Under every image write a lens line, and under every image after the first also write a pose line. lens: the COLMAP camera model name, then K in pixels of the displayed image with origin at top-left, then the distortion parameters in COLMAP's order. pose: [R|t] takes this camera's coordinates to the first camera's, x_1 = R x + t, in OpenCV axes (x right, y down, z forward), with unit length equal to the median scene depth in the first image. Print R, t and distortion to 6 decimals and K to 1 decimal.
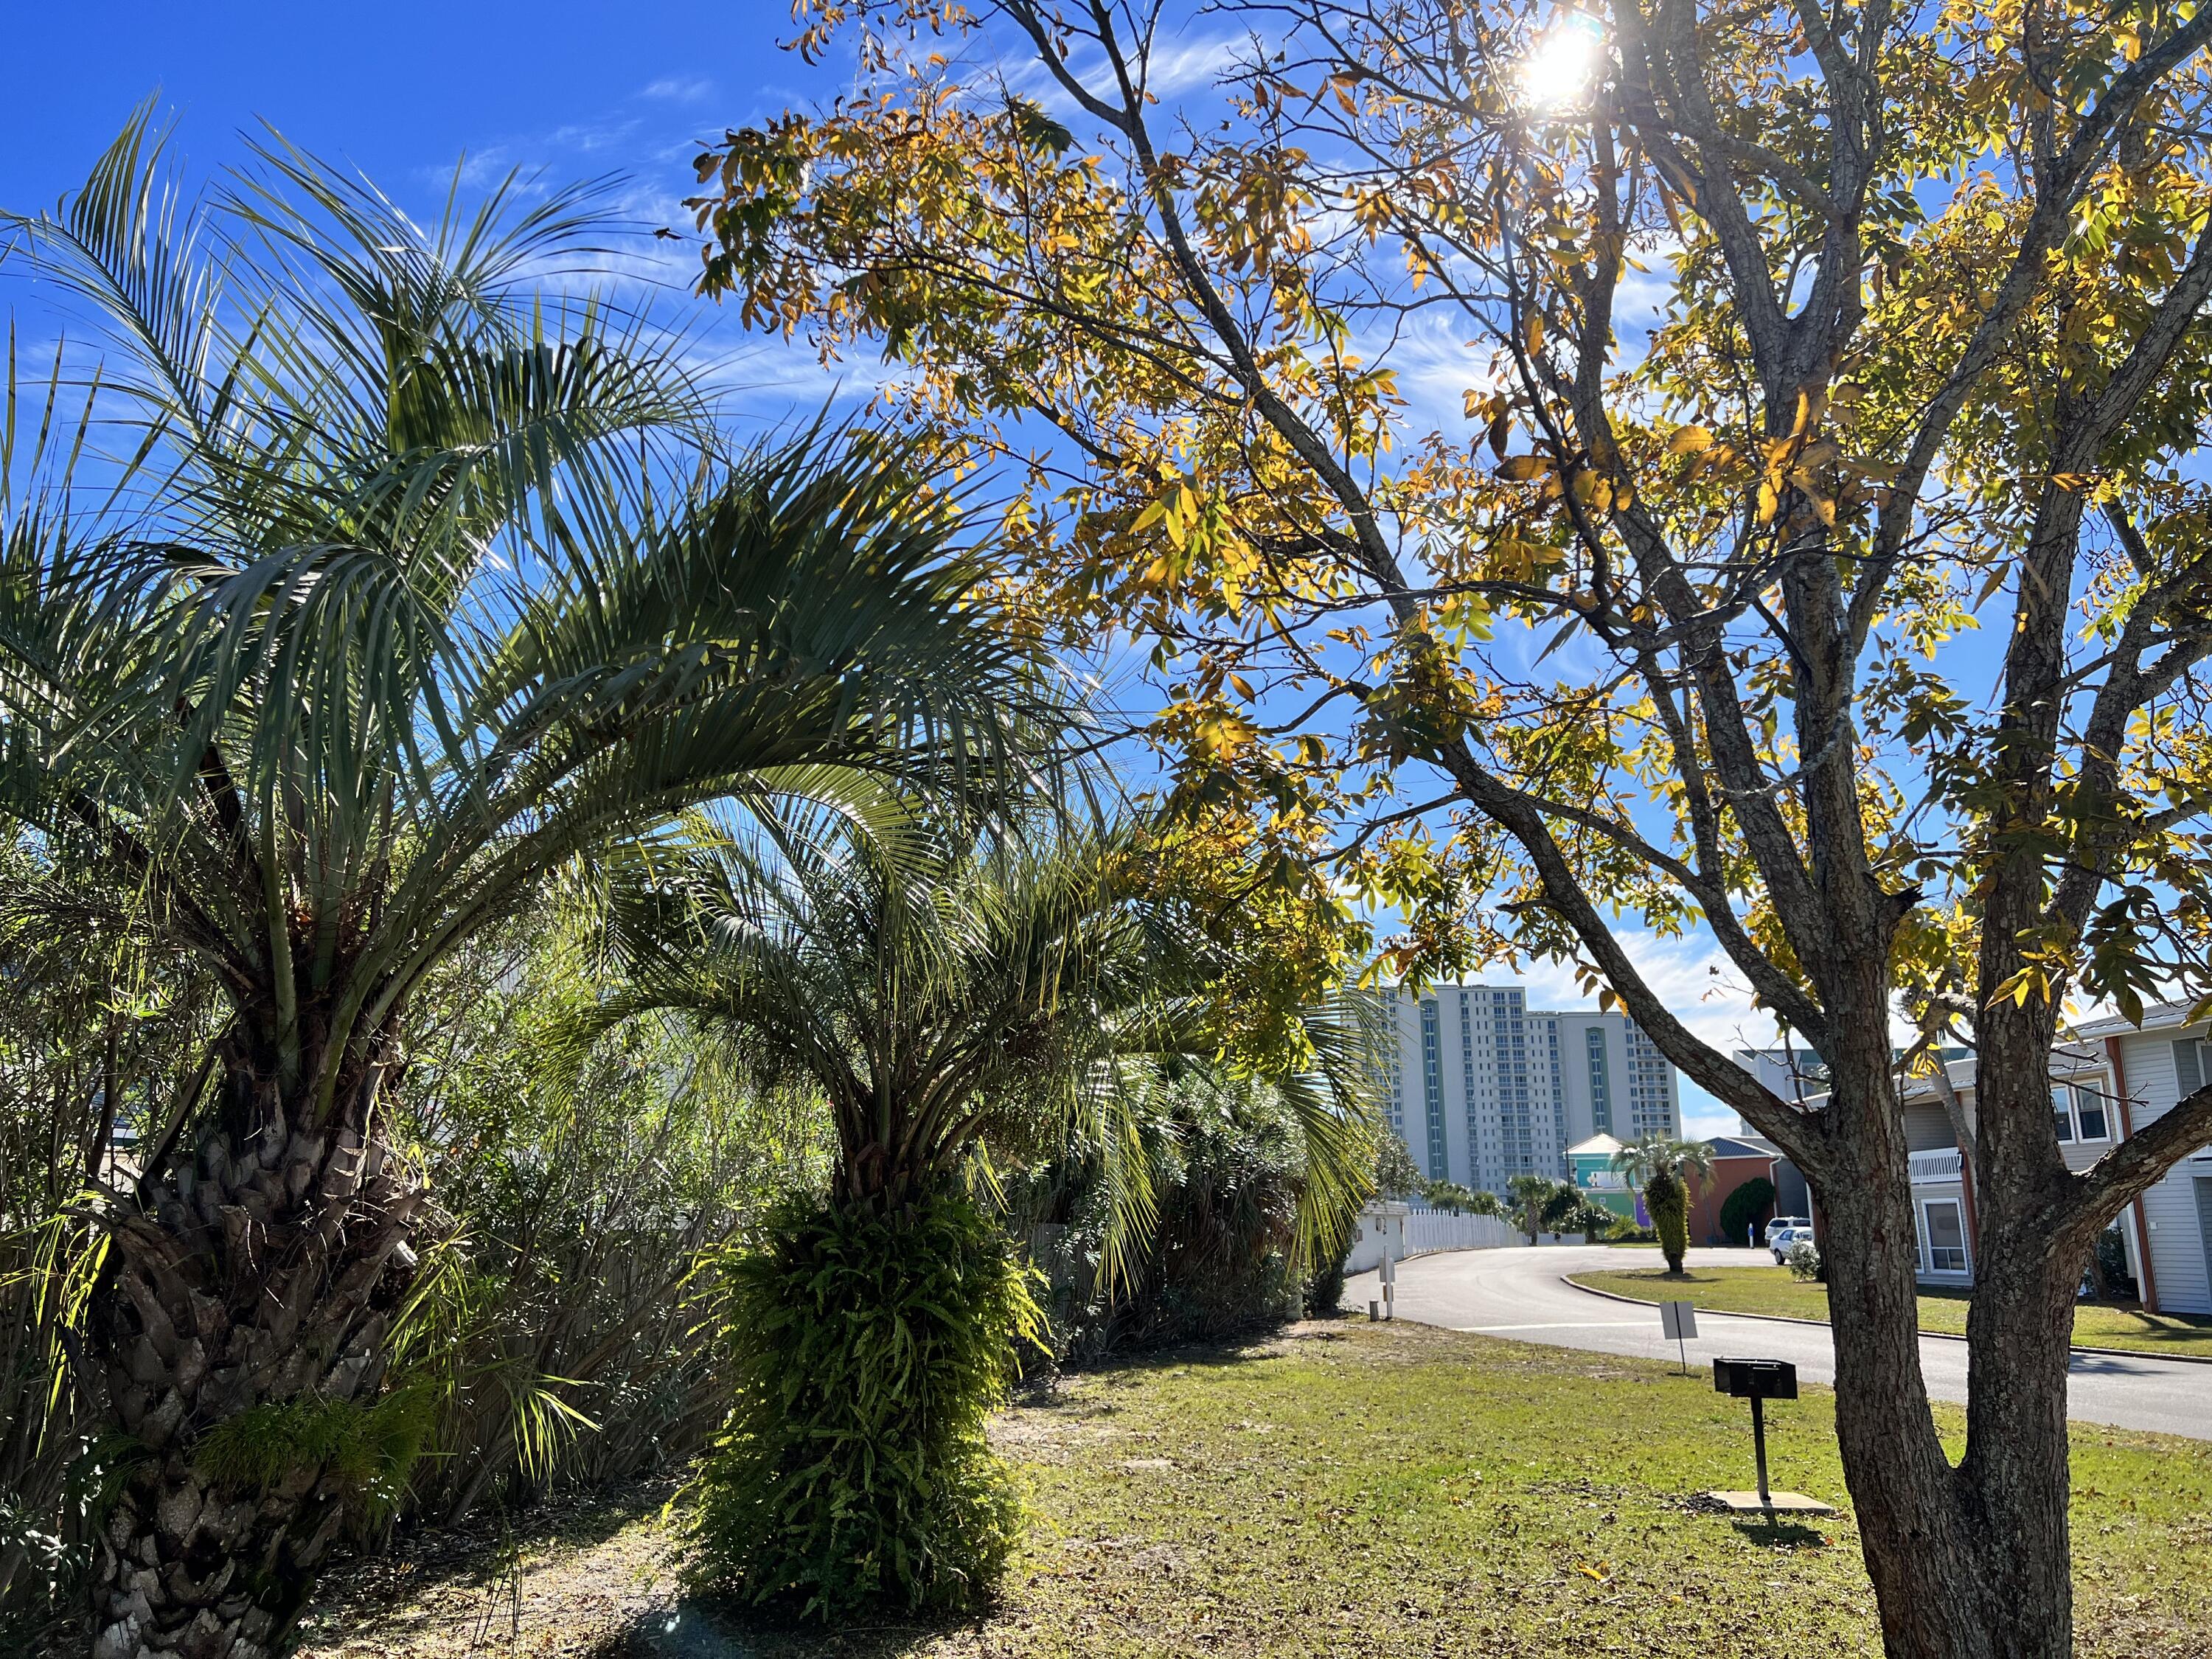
lens RADIAL K [[1647.0, 0, 1112.1], [0, 1647.0, 849.1], [0, 0, 1]] dist [0.047565, -0.058517]
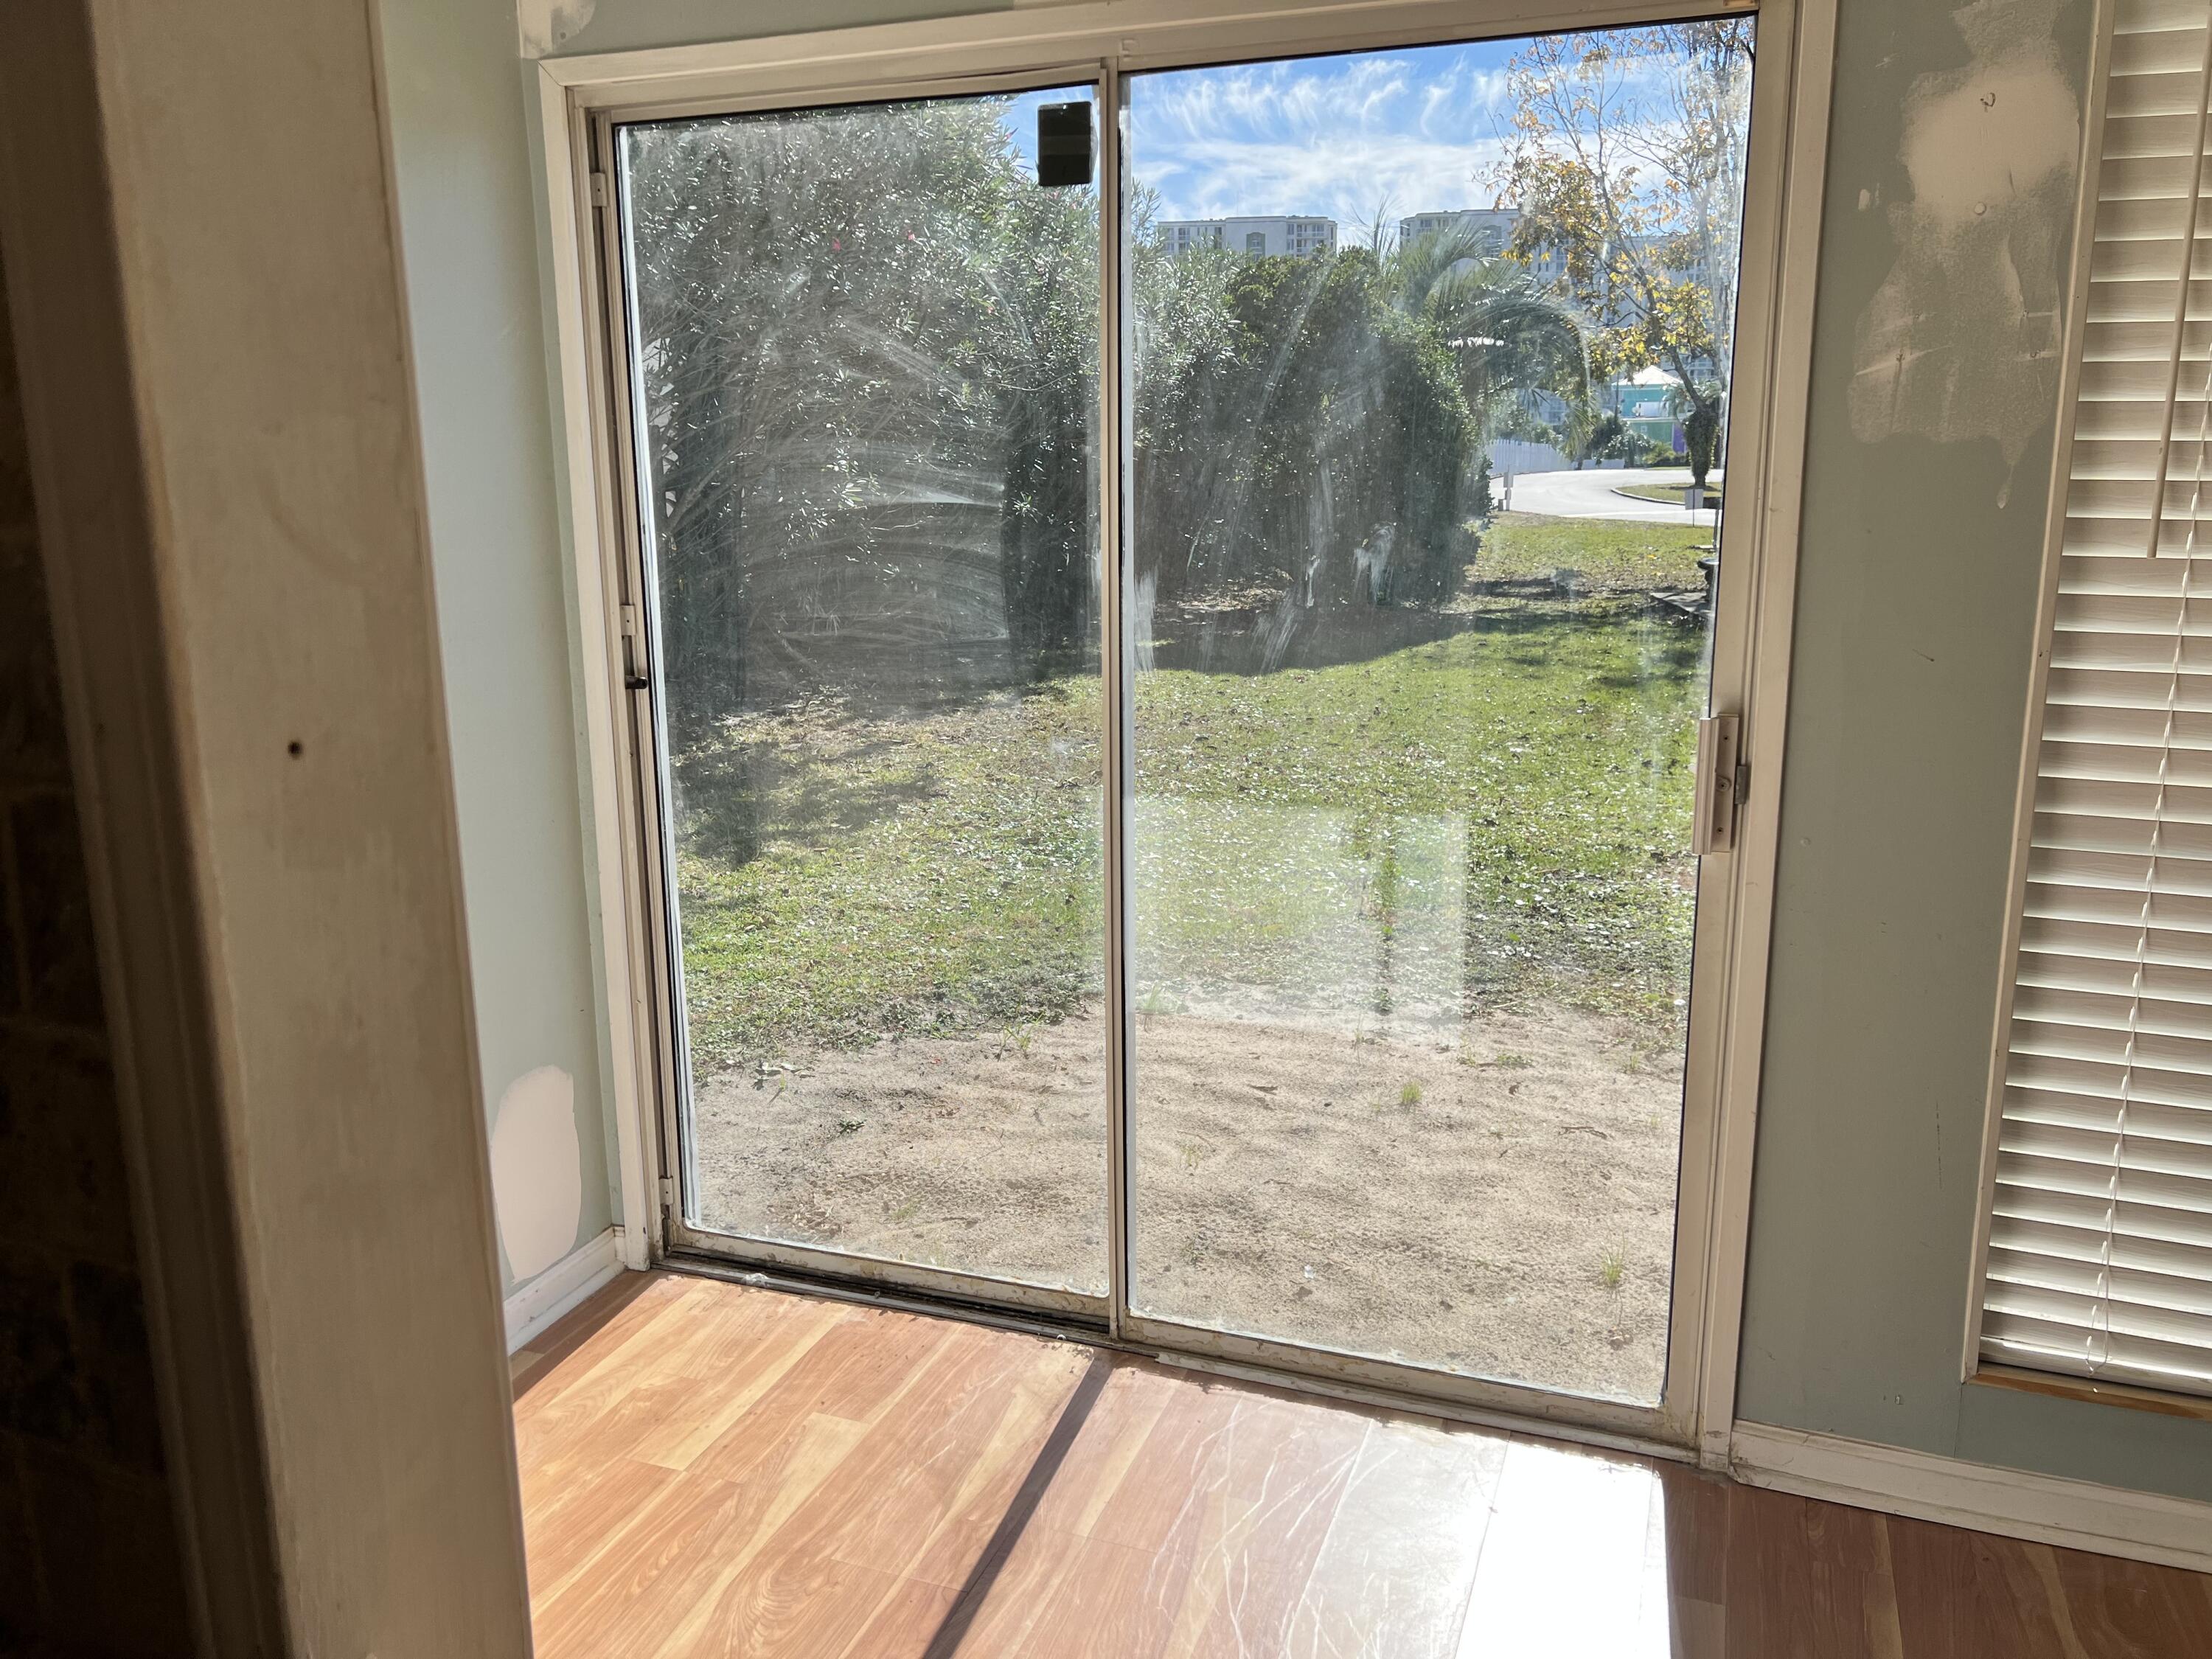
lens RADIAL K [[1684.5, 0, 1107.8], [0, 1684.5, 835.1], [0, 0, 1]] dist [0.090040, -0.094890]
pose [[0.999905, -0.002761, -0.013513, -0.067220], [0.008274, 0.903951, 0.427555, -0.045807], [0.011035, -0.427626, 0.903888, -0.211010]]
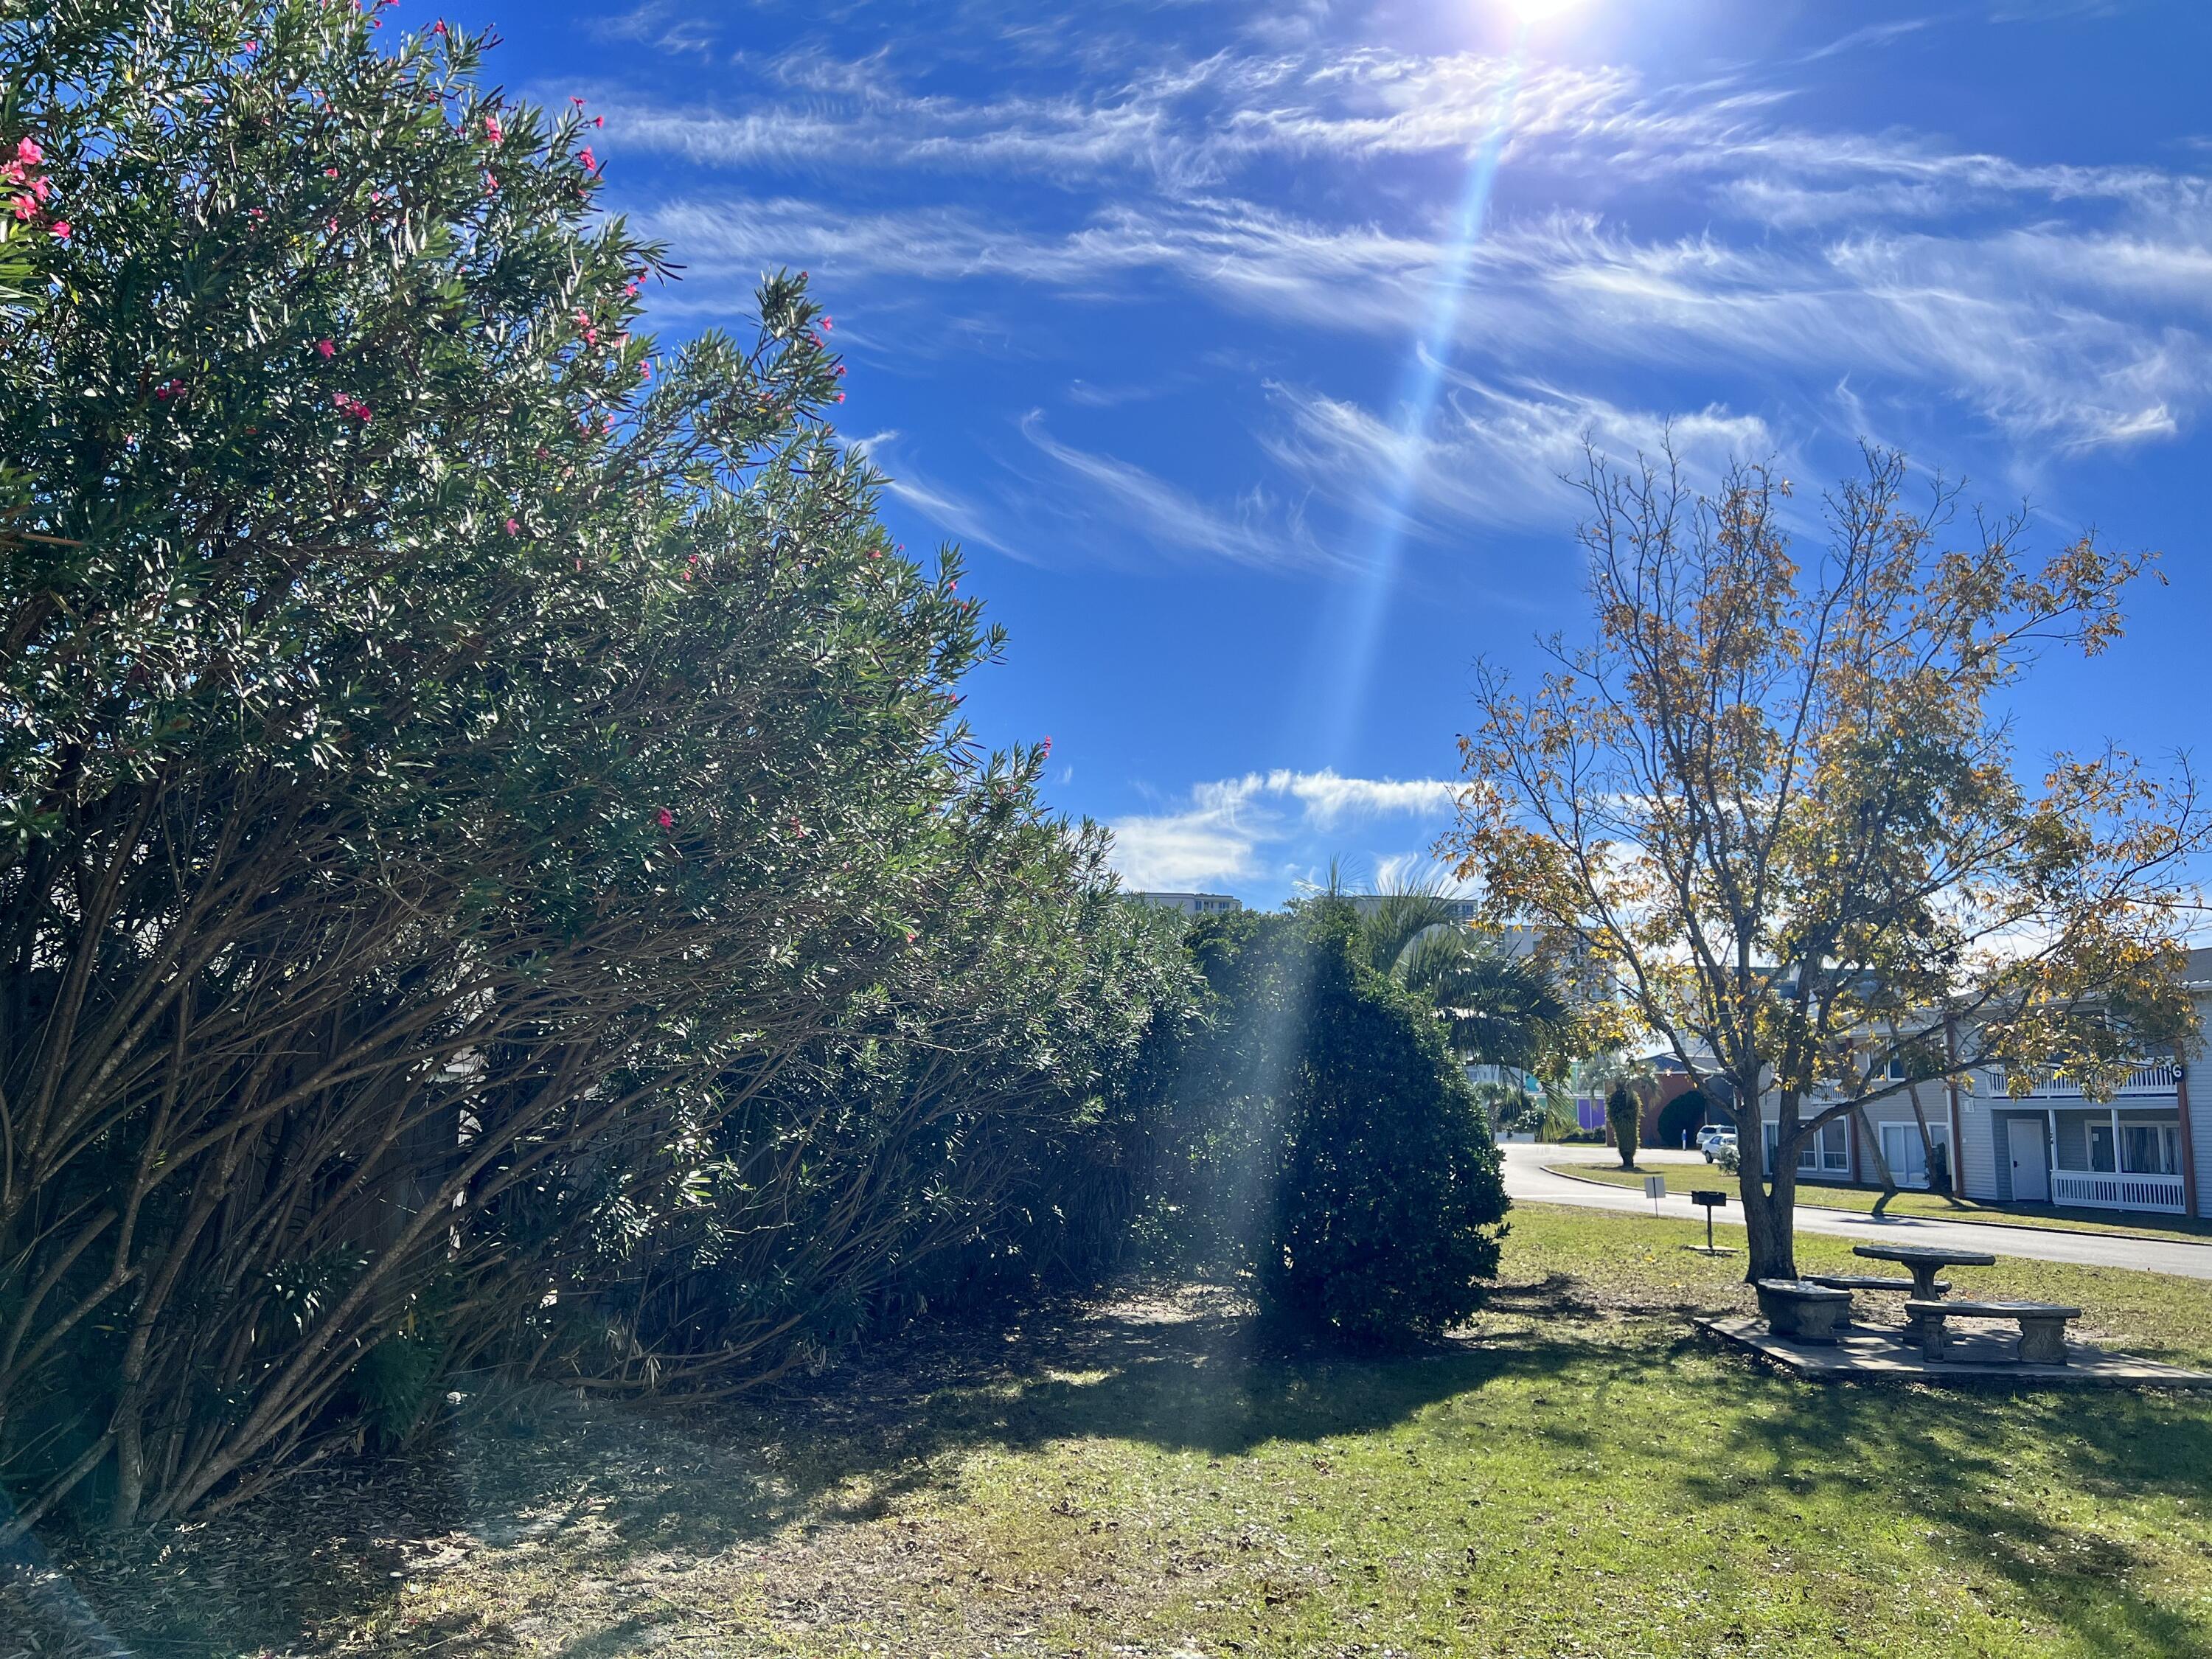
lens RADIAL K [[1684.5, 0, 1107.8], [0, 1684.5, 835.1], [0, 0, 1]] dist [0.090040, -0.094890]
pose [[0.998798, 0.032490, 0.036704, -0.070726], [-0.034651, 0.997606, 0.059851, -0.038231], [-0.034671, -0.061051, 0.997532, -0.167914]]
